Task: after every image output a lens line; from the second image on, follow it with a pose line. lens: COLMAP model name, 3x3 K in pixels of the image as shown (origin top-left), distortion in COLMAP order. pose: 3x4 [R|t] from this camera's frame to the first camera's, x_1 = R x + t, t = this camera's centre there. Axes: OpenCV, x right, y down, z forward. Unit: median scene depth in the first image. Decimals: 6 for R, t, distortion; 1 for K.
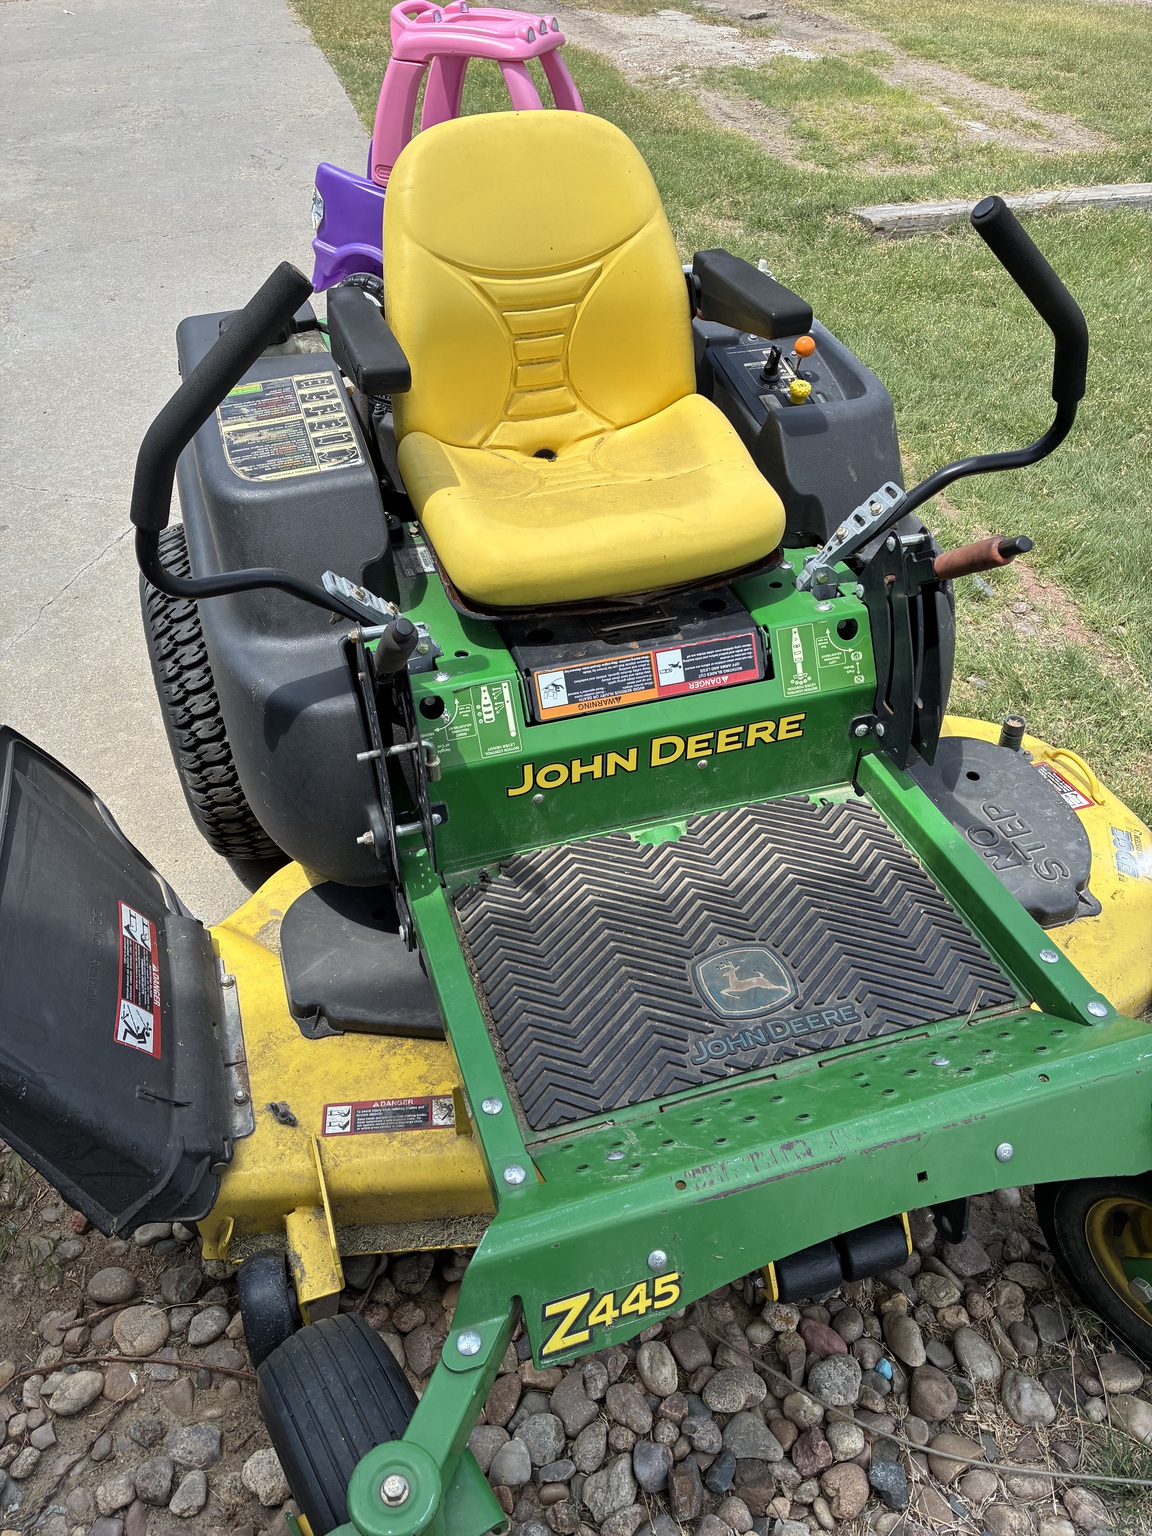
lens RADIAL K [[1167.8, 0, 572.2], [0, 1167.8, 765.3], [0, 0, 1]] dist [0.120720, -0.151661]
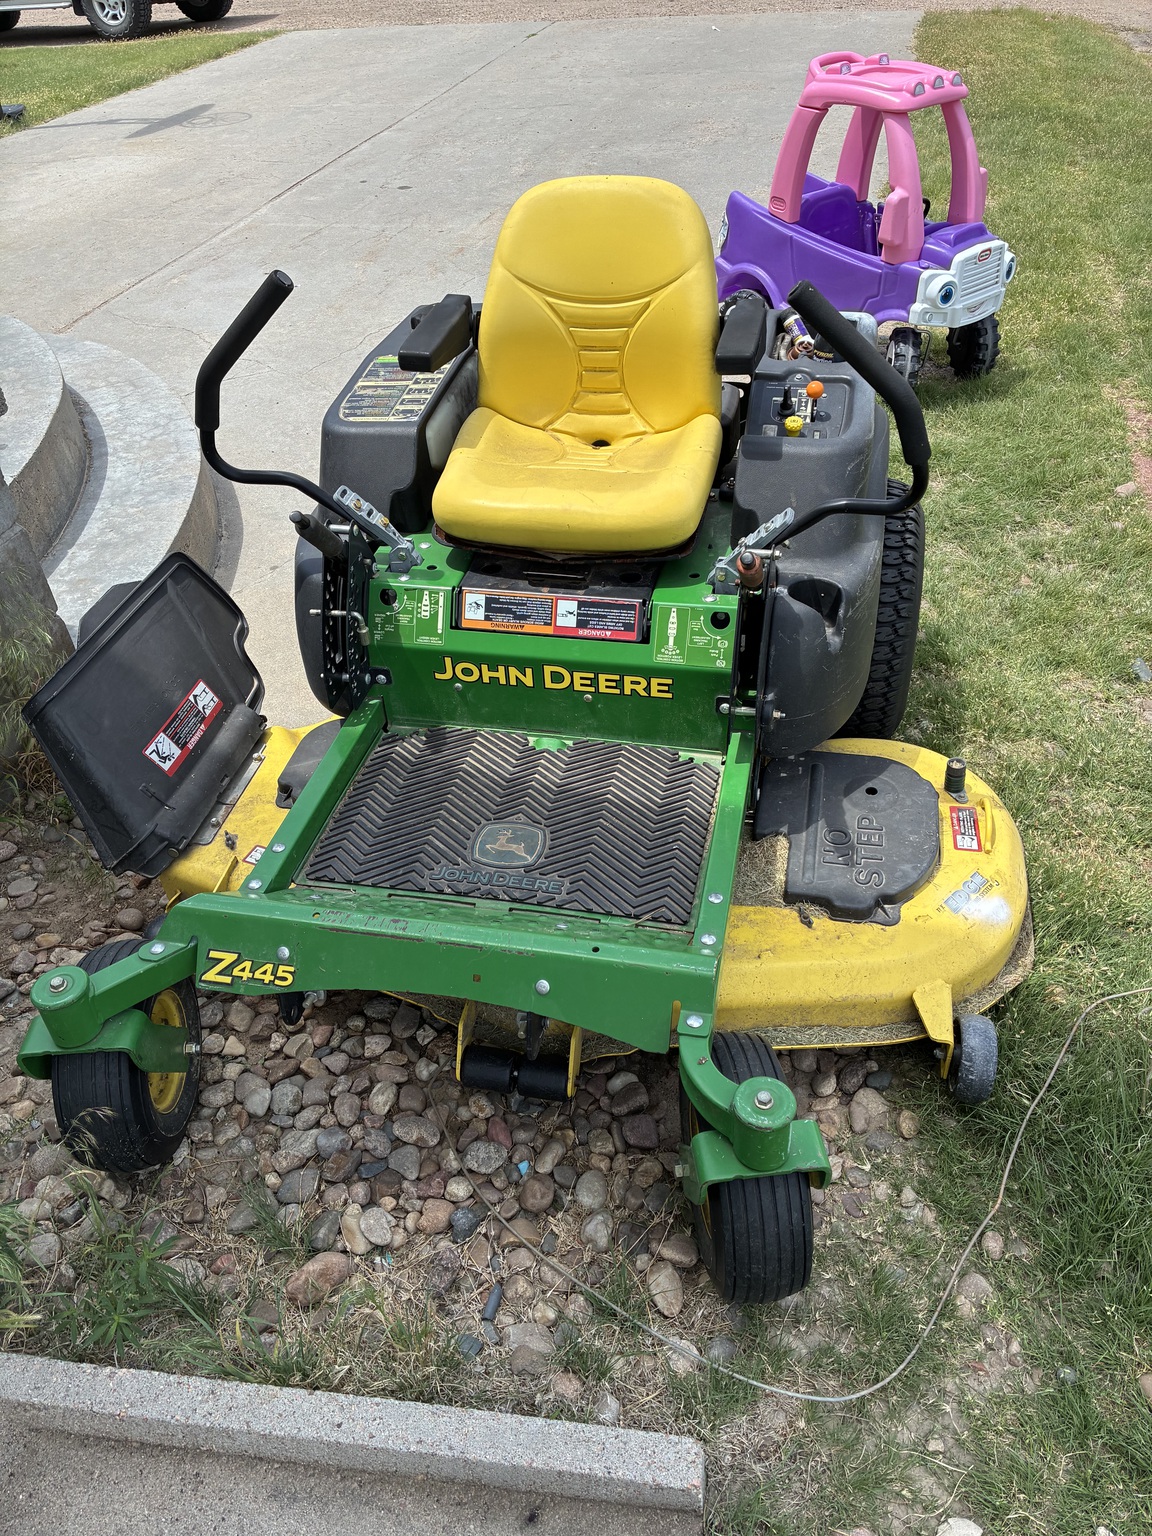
lens RADIAL K [[1167.8, 0, 572.2], [0, 1167.8, 765.3], [0, 0, 1]] dist [0.120720, -0.151661]
pose [[0.866615, 0.278265, -0.414183, 0.665889], [-0.279906, 0.958265, 0.058140, 0.000062], [0.413076, 0.065547, 0.908335, -0.155186]]
